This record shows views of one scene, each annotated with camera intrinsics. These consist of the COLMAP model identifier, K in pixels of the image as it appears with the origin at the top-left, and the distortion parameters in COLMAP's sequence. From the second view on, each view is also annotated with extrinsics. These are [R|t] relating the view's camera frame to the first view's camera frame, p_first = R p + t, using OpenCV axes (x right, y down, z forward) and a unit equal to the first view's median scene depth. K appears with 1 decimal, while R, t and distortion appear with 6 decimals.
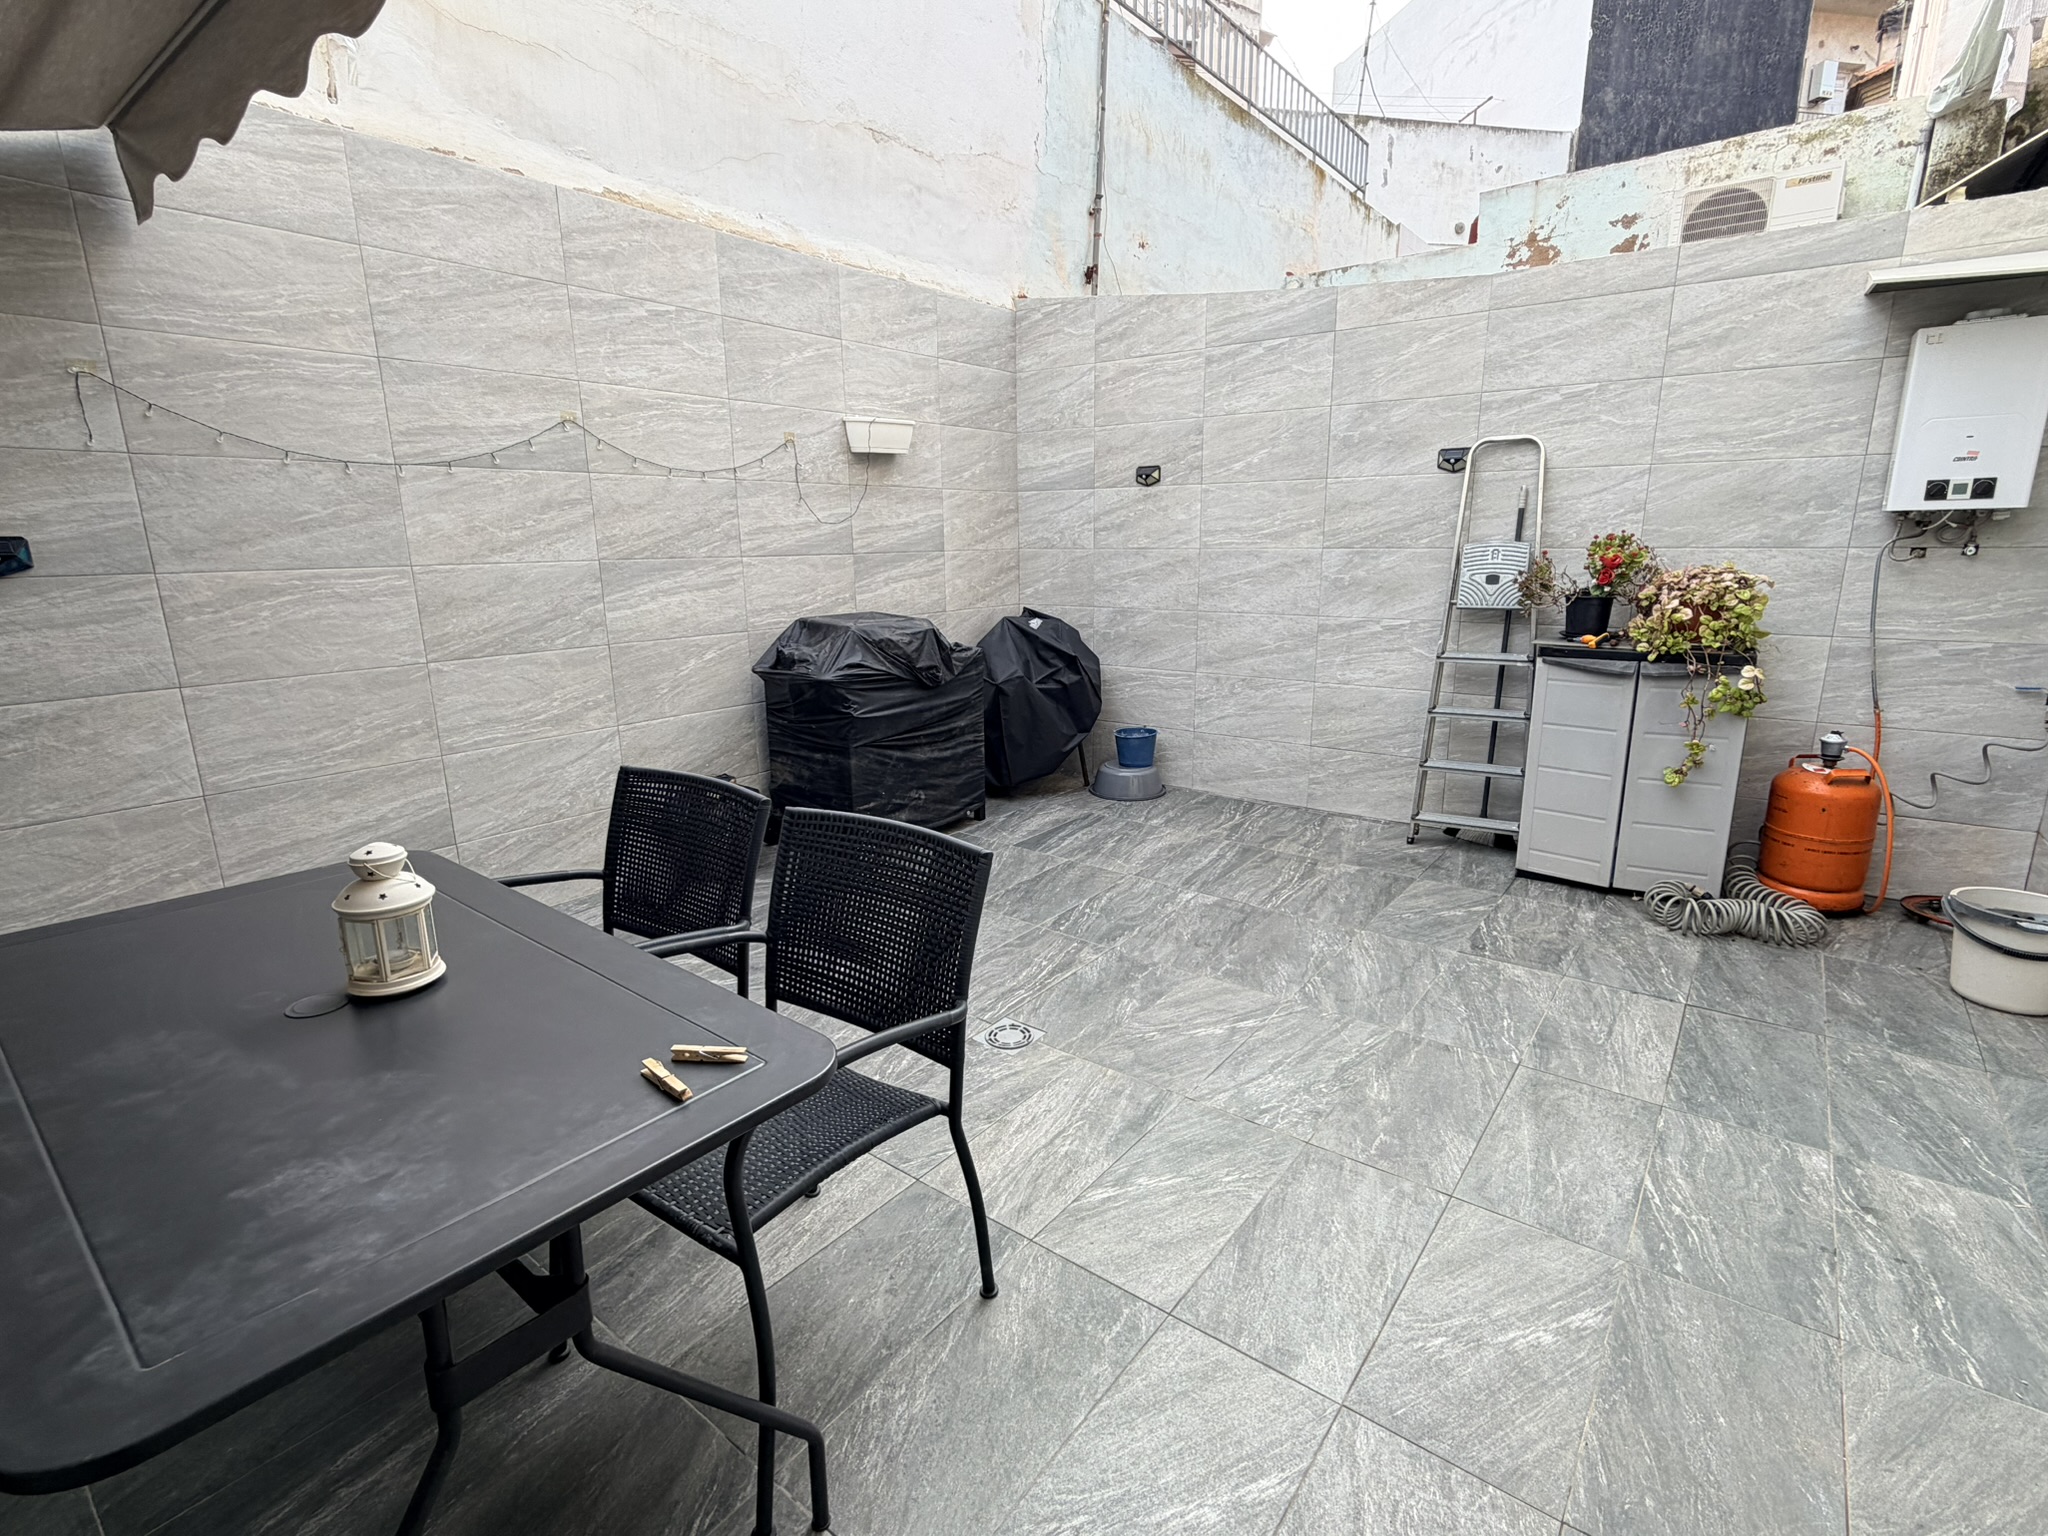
lens RADIAL K [[960.8, 0, 1028.6], [0, 960.8, 770.3], [0, 0, 1]] dist [-0.001889, 0.000055]
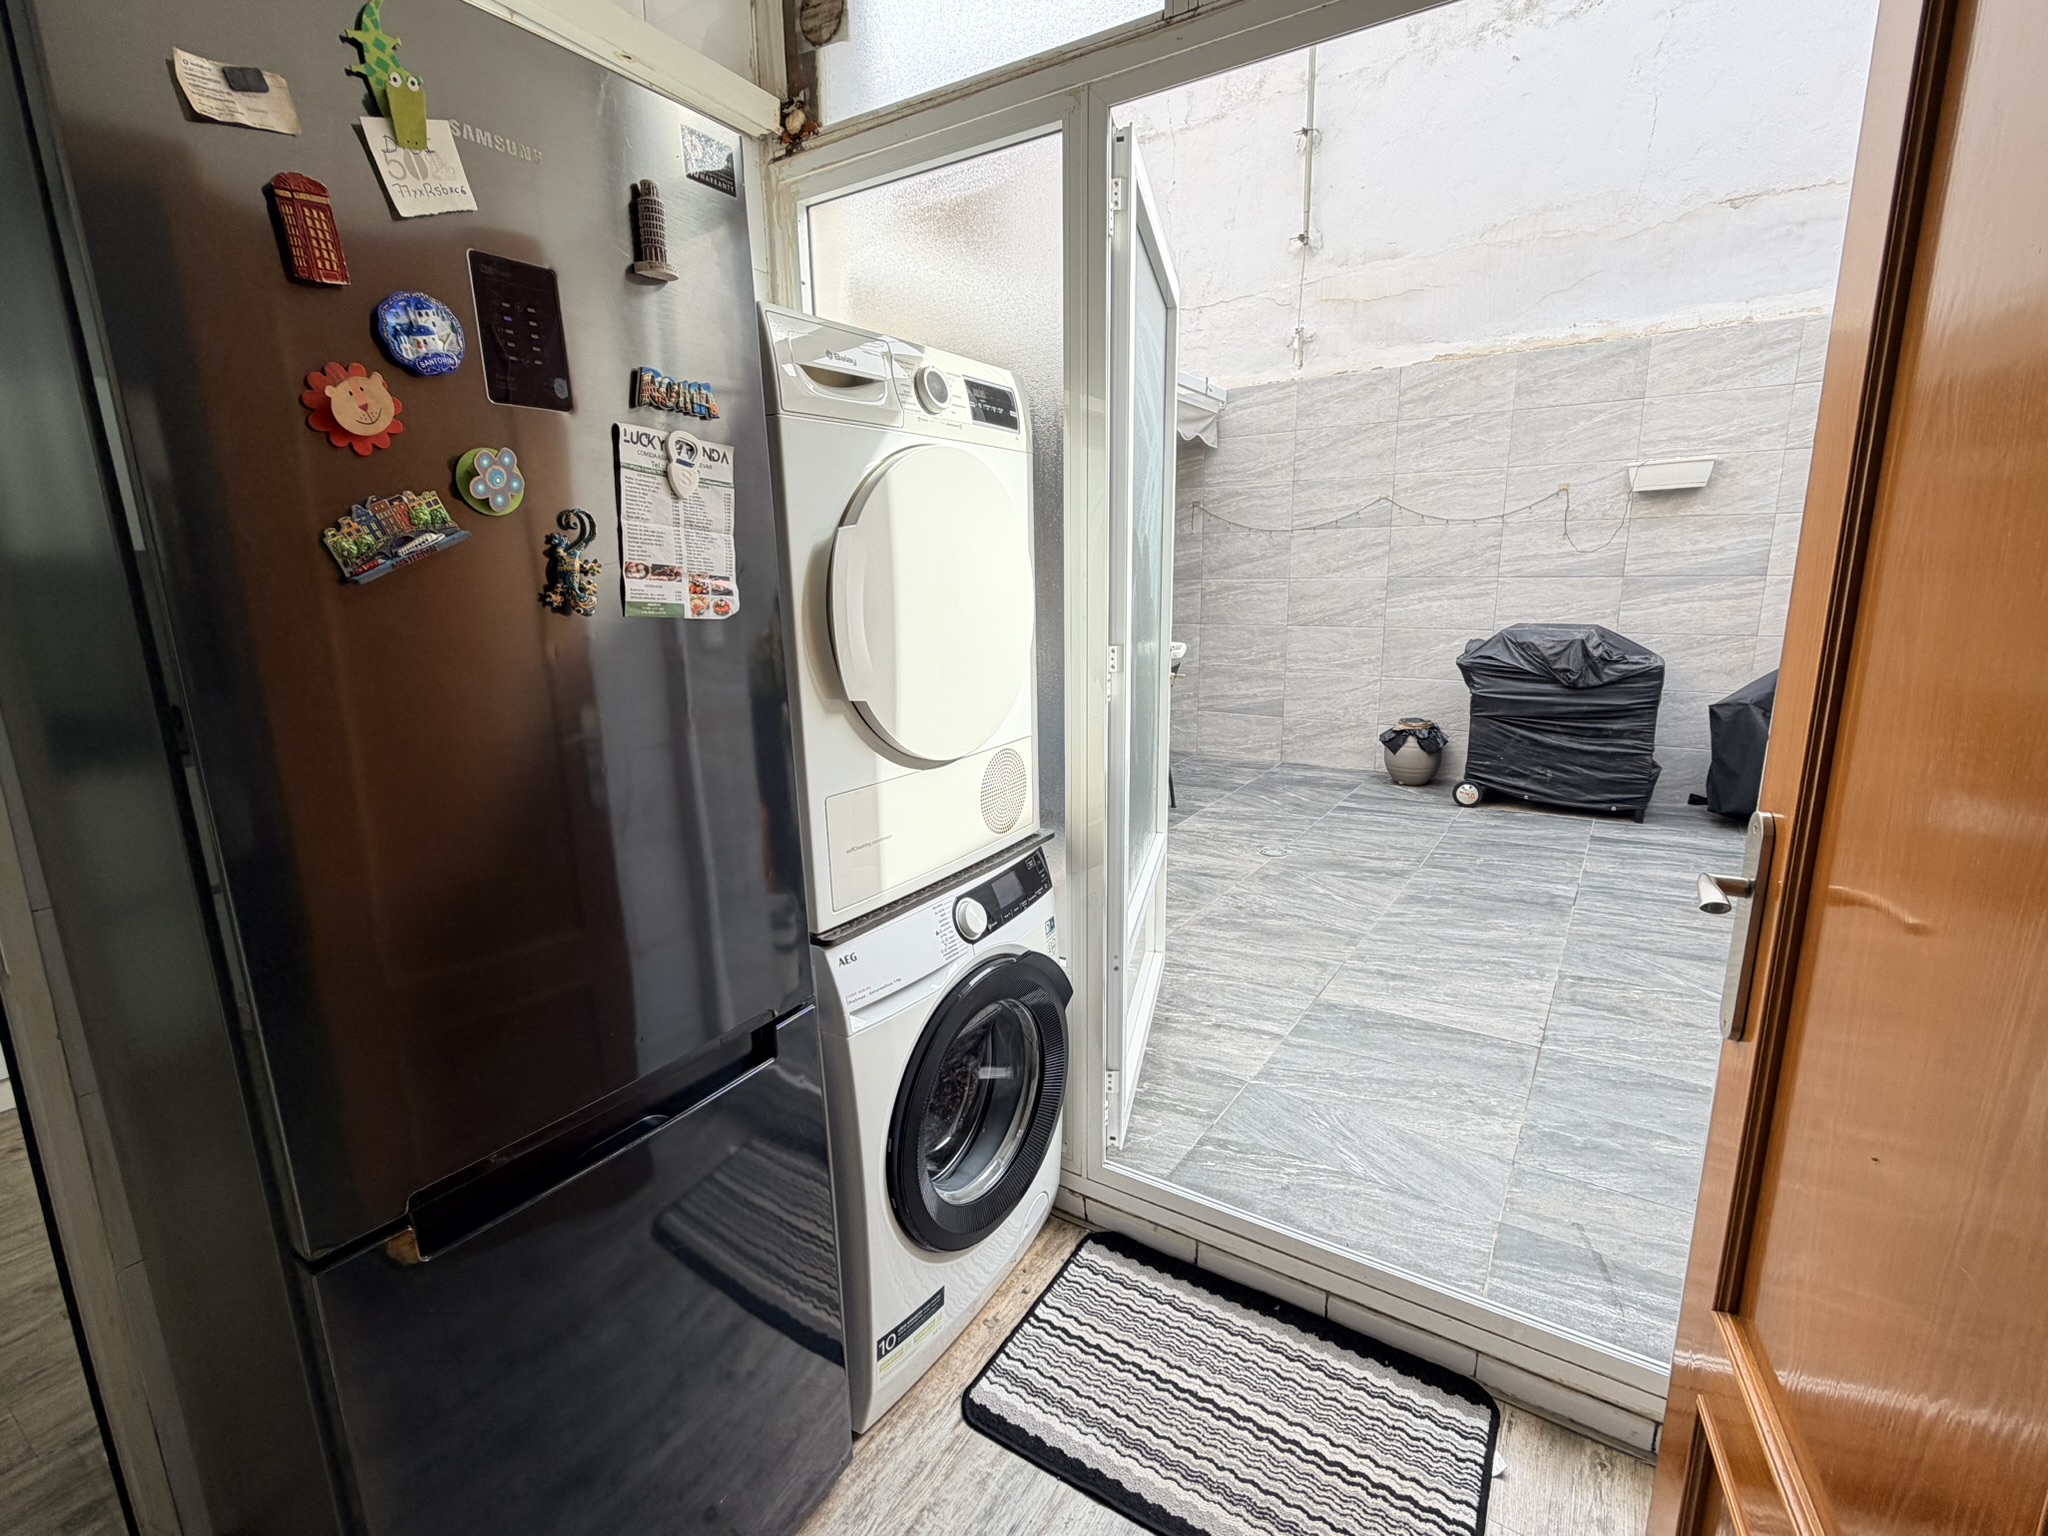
lens RADIAL K [[918.3, 0, 1022.1], [0, 918.3, 766.8], [0, 0, 1]] dist [0.001088, -0.000103]
pose [[0.071543, 0.218213, -0.973275, 1.295514], [-0.224889, 0.954179, 0.197401, -0.082479], [0.971754, 0.204756, 0.117339, 0.274782]]
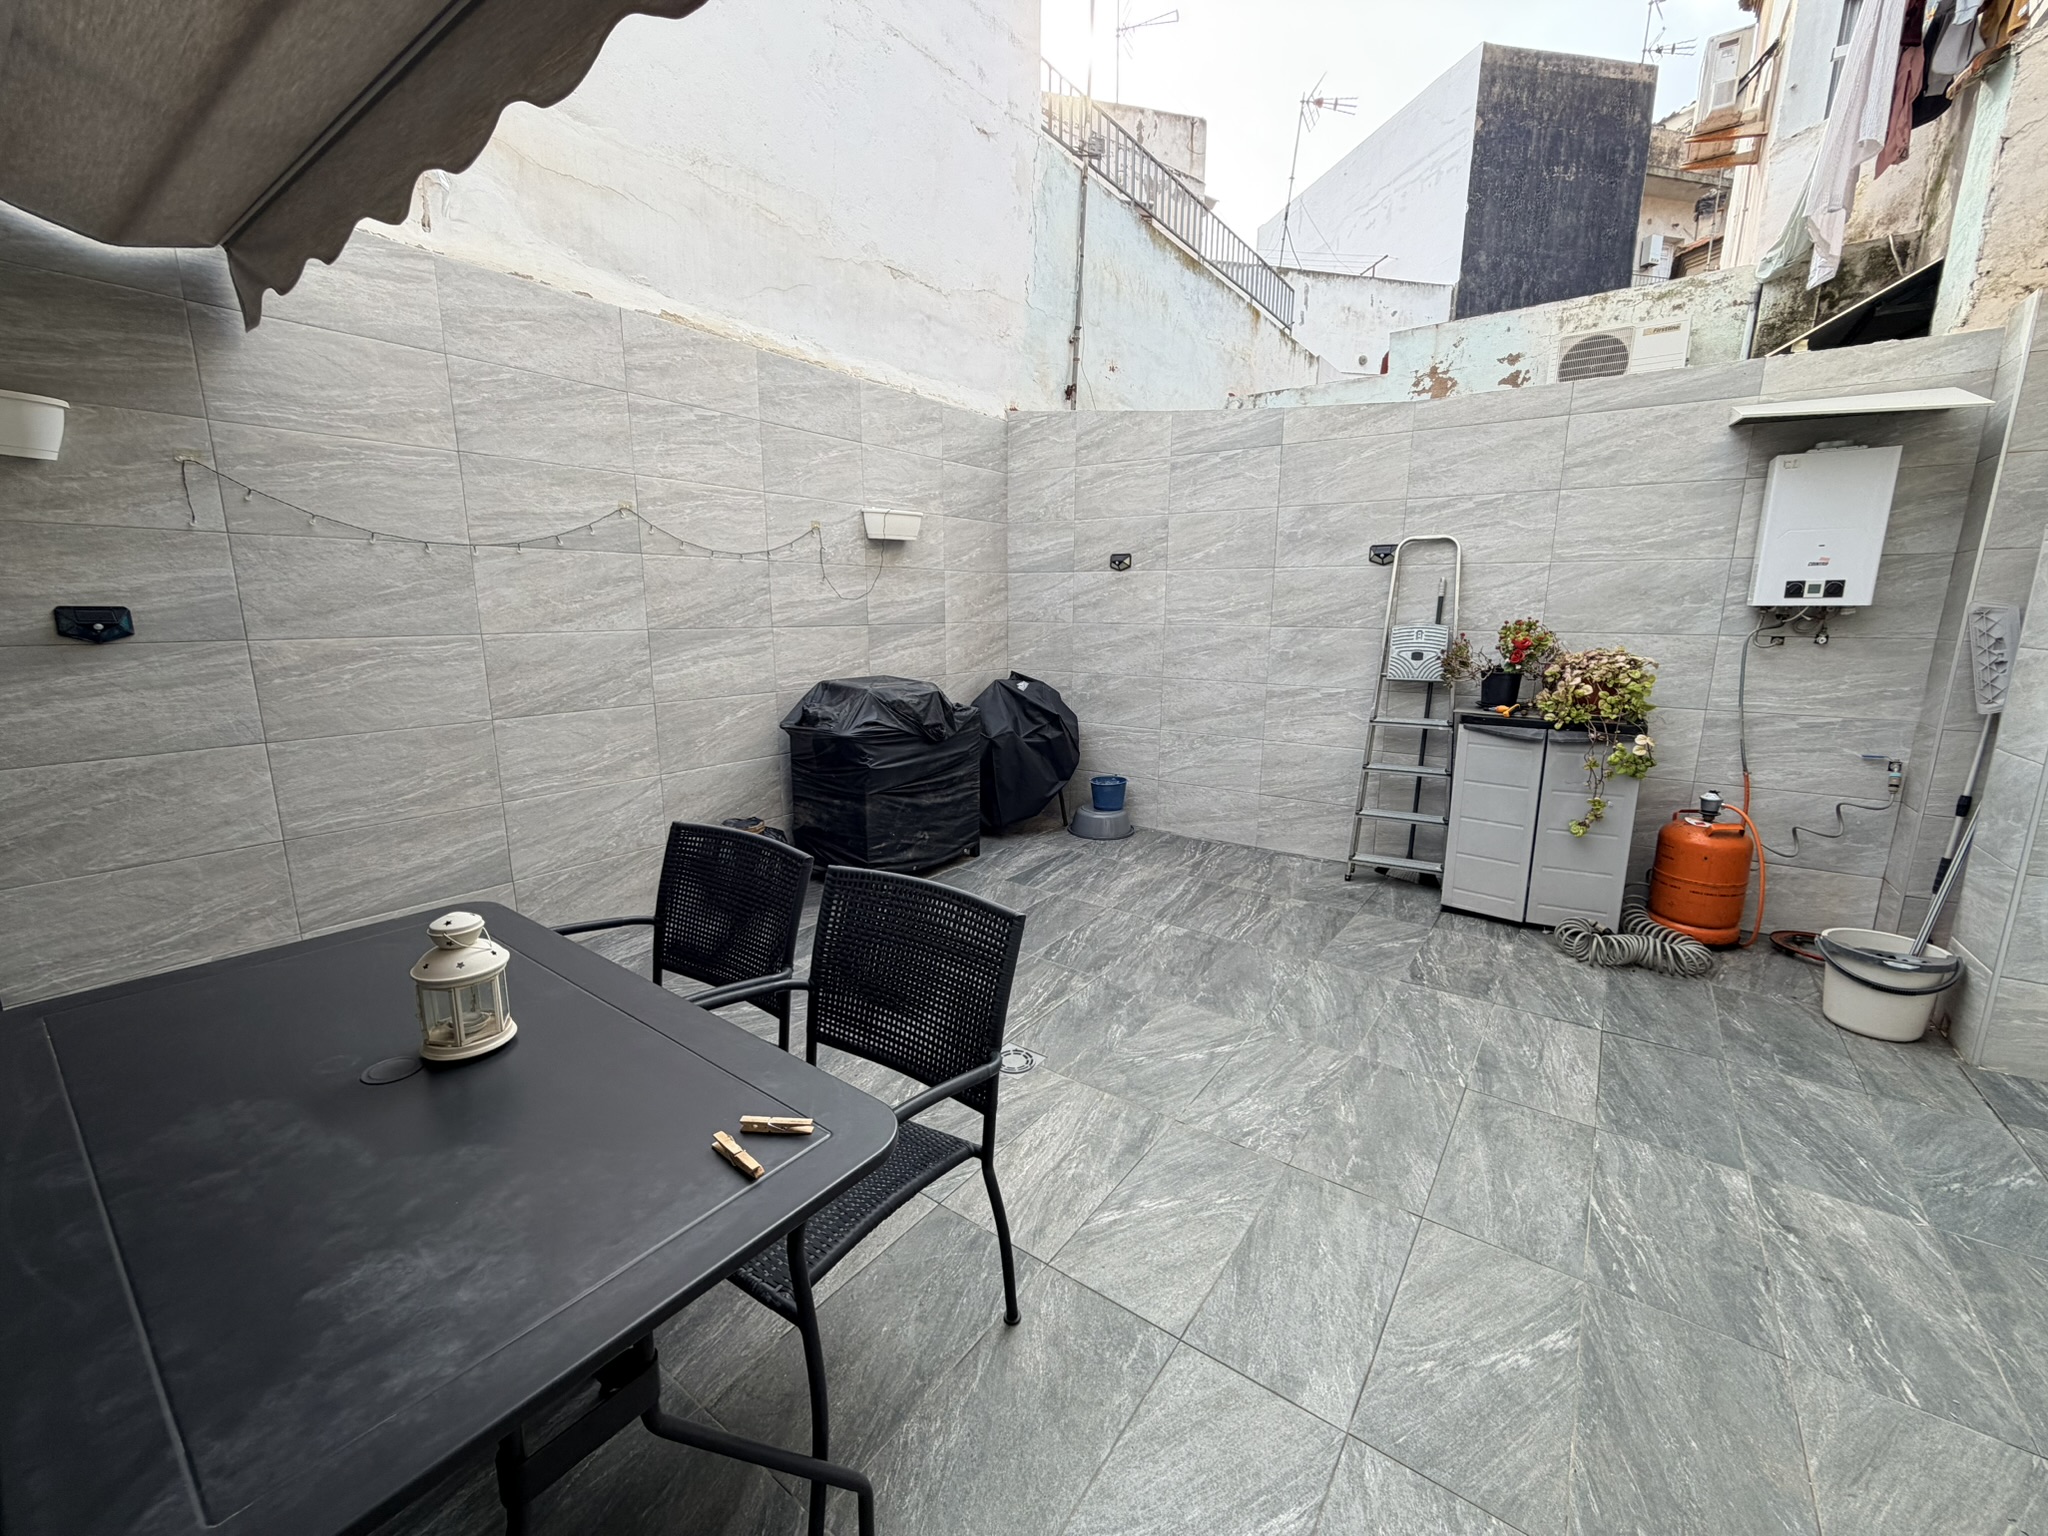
lens RADIAL K [[813.7, 0, 1023.3], [0, 813.7, 768.6], [0, 0, 1]] dist [-0.002293, 0.000461]
pose [[0.999471, 0.009318, 0.031164, -0.034935], [-0.008079, 0.999182, -0.039623, -0.022064], [-0.031508, 0.039351, 0.998729, 0.033317]]
